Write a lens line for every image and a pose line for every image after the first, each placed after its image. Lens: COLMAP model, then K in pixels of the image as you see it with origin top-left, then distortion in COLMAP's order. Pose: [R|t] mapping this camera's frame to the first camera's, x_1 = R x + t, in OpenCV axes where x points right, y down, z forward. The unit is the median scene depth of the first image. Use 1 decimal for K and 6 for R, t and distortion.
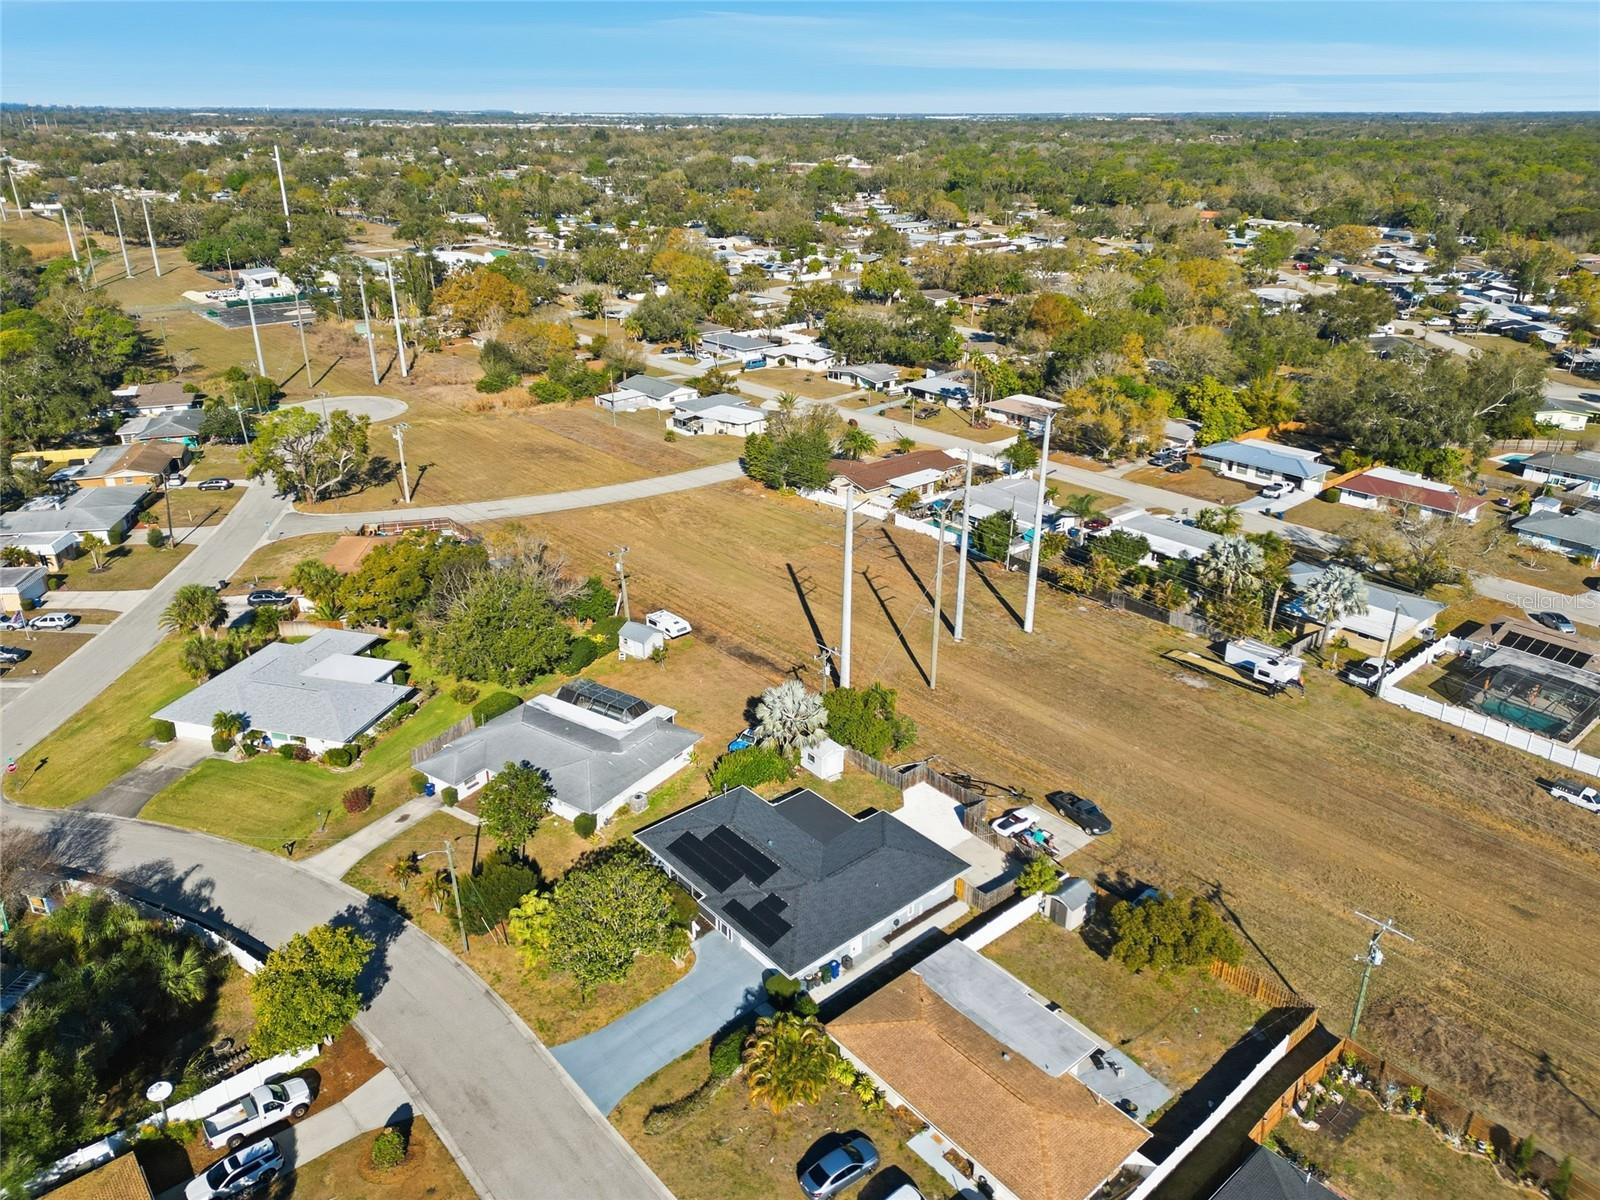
lens RADIAL K [[1115.8, 0, 800.0], [0, 1115.8, 600.0], [0, 0, 1]] dist [0.106816, -0.110360]
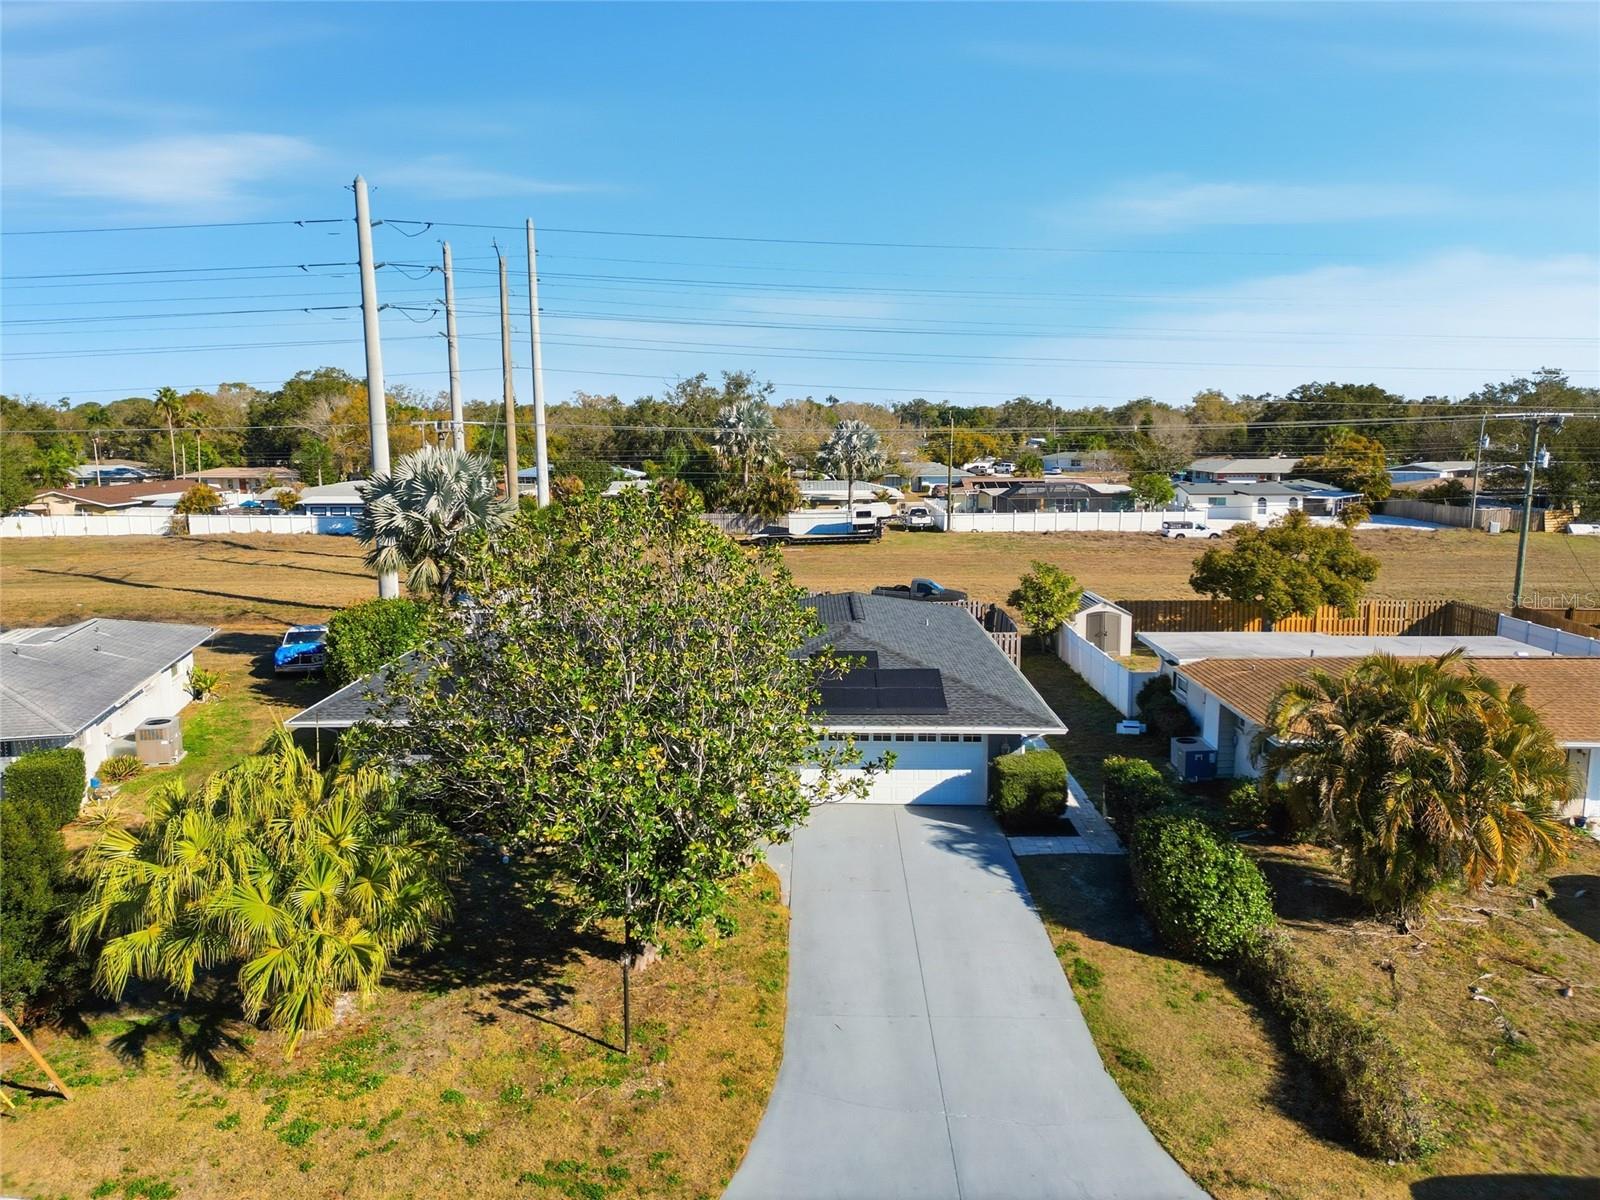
lens RADIAL K [[1093.1, 0, 788.7], [0, 1093.1, 598.8], [0, 0, 1]] dist [0.104308, -0.105598]
pose [[0.668192, -0.117290, 0.734685, -0.205807], [0.294548, 0.948514, -0.116463, 0.185120], [-0.683199, 0.294220, 0.668336, 0.479136]]
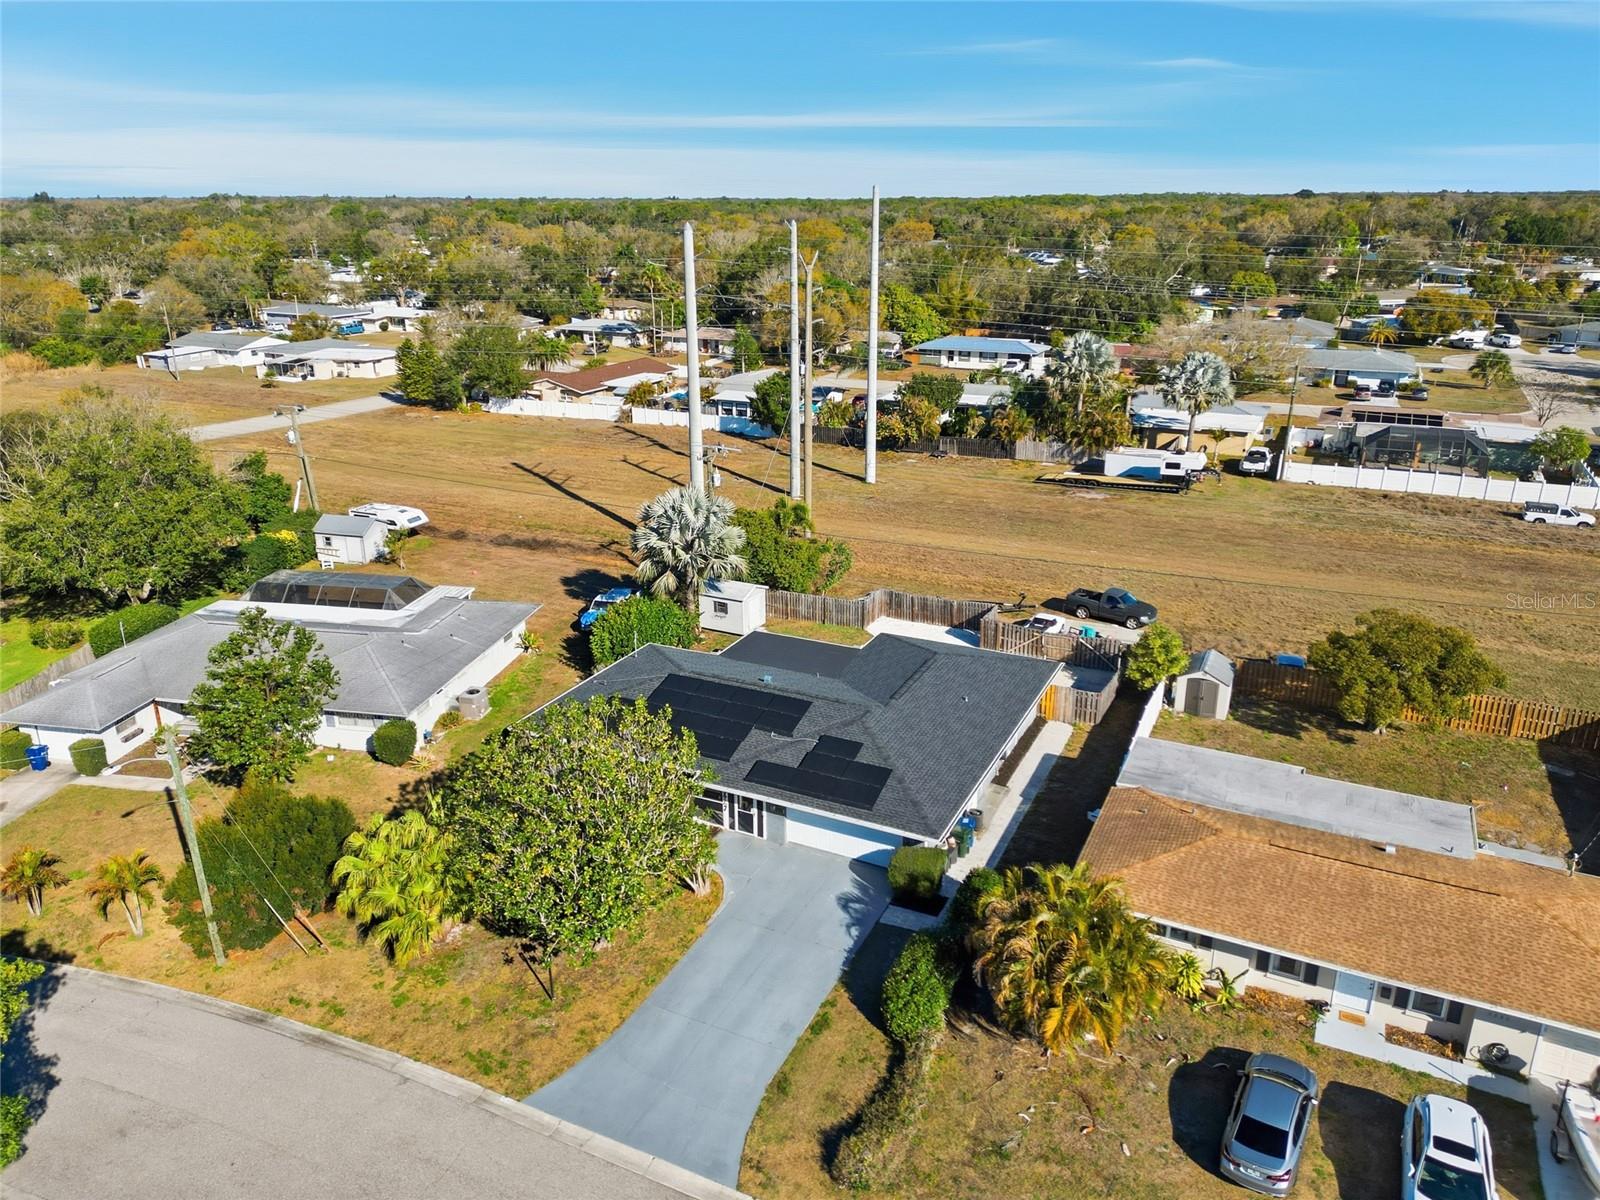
lens RADIAL K [[1115.8, 0, 800.0], [0, 1115.8, 600.0], [0, 0, 1]] dist [0.106816, -0.110360]
pose [[0.919925, -0.134596, 0.368269, -0.152453], [0.158114, 0.986825, -0.034295, 0.136514], [-0.358801, 0.089777, 0.929087, 0.305630]]
